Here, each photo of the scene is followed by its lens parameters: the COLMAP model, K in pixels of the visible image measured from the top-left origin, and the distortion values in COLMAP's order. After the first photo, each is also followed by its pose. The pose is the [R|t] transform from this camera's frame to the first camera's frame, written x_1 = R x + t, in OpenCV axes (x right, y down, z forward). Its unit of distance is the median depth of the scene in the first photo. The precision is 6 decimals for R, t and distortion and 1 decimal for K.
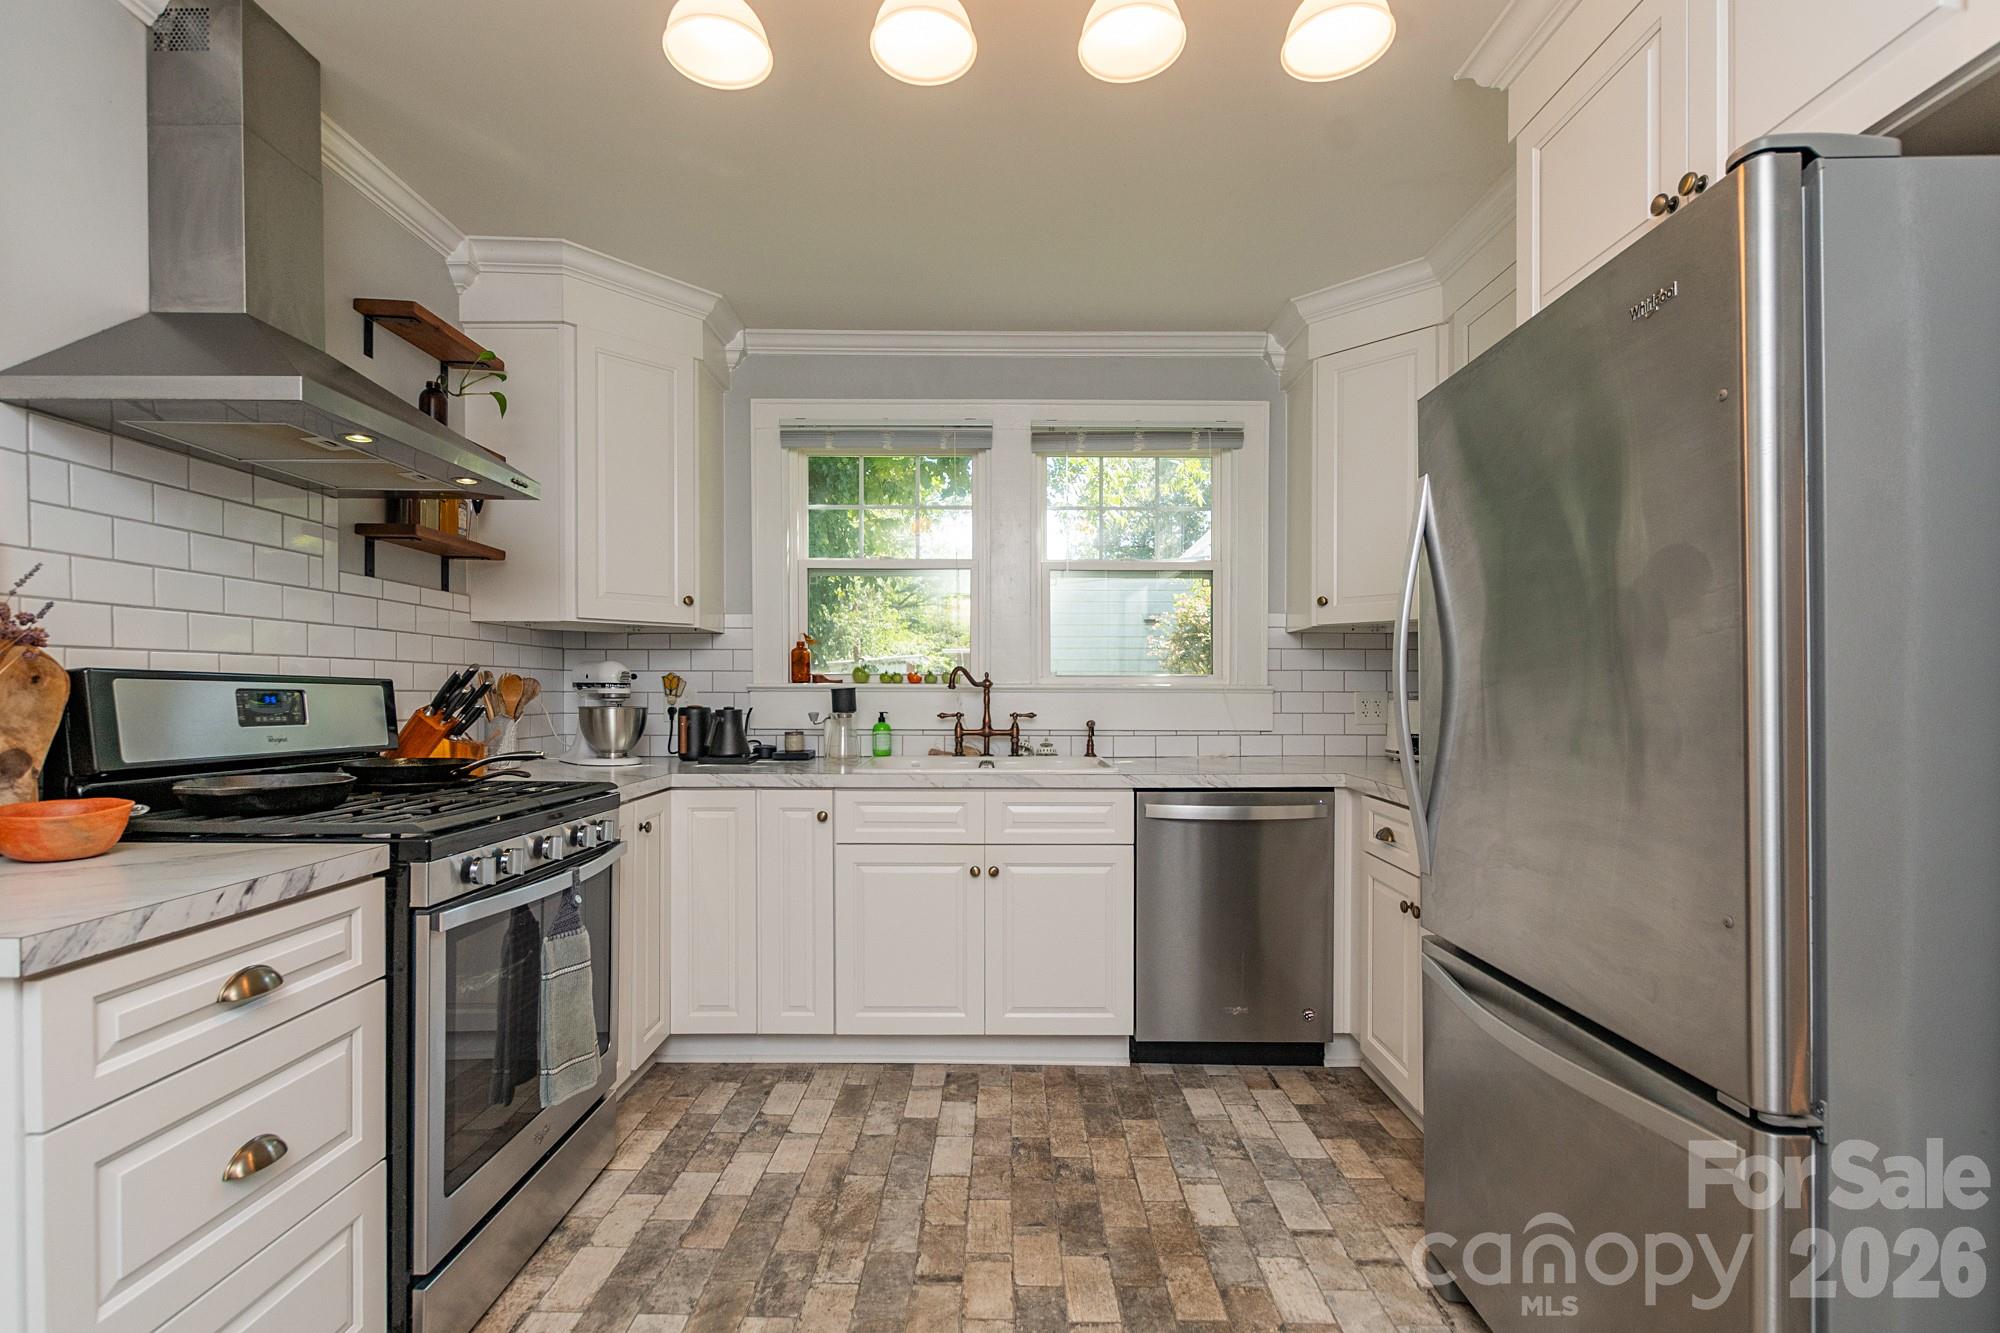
lens RADIAL K [[910.7, 0, 979.1], [0, 910.7, 698.4], [0, 0, 1]] dist [0.004166, -0.003337]
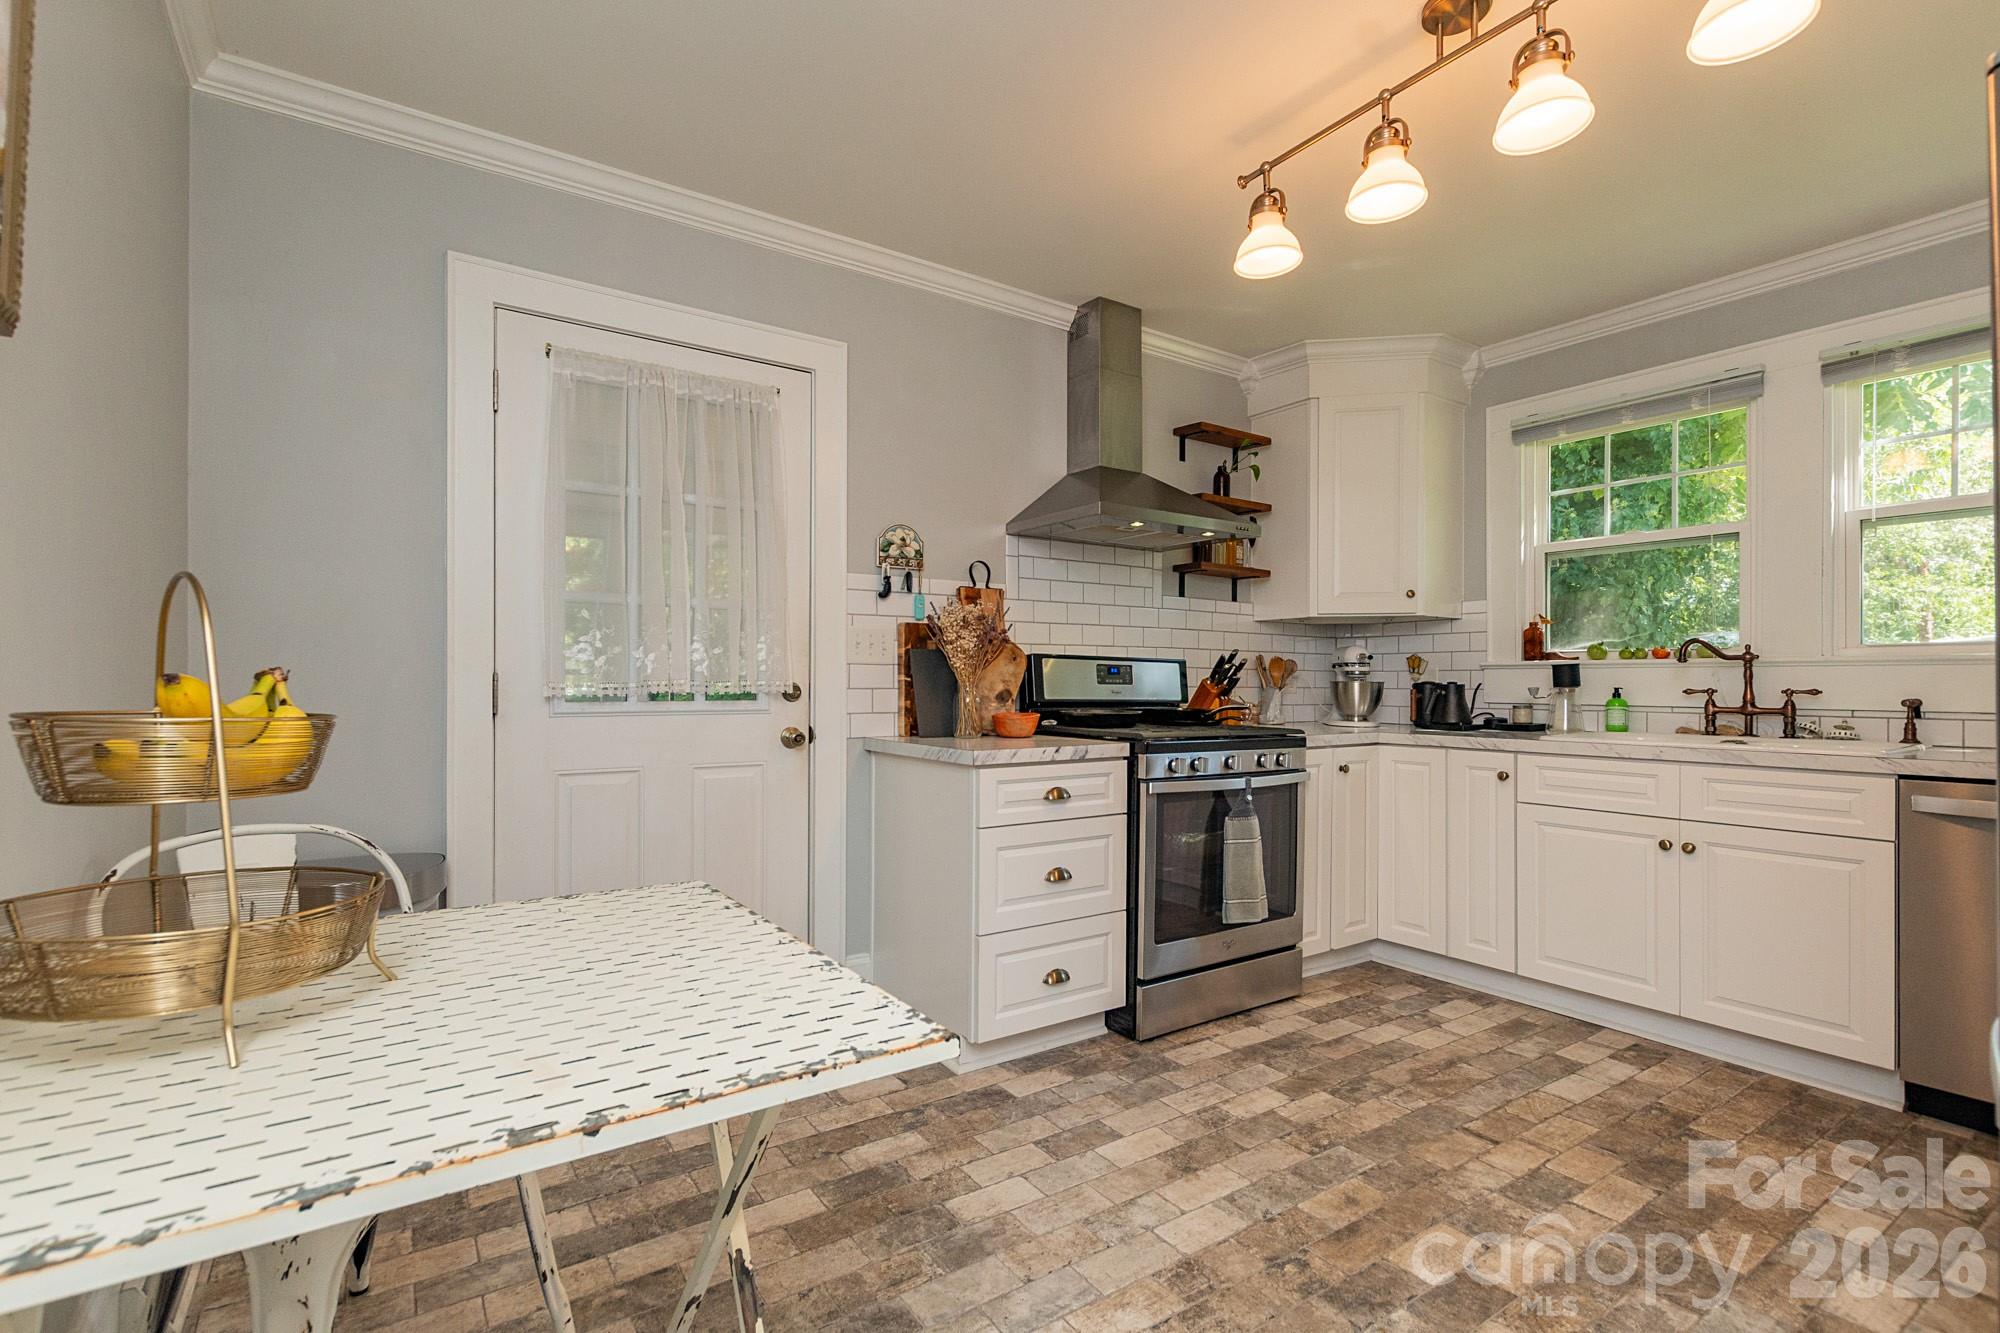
lens RADIAL K [[910.7, 0, 1001.8], [0, 910.7, 677.1], [0, 0, 1]] dist [0.004166, -0.003337]
pose [[0.577721, -0.007347, -0.816201, 0.426717], [-0.008284, 0.999855, -0.014864, 0.031940], [0.816192, 0.015349, 0.577576, -0.174098]]
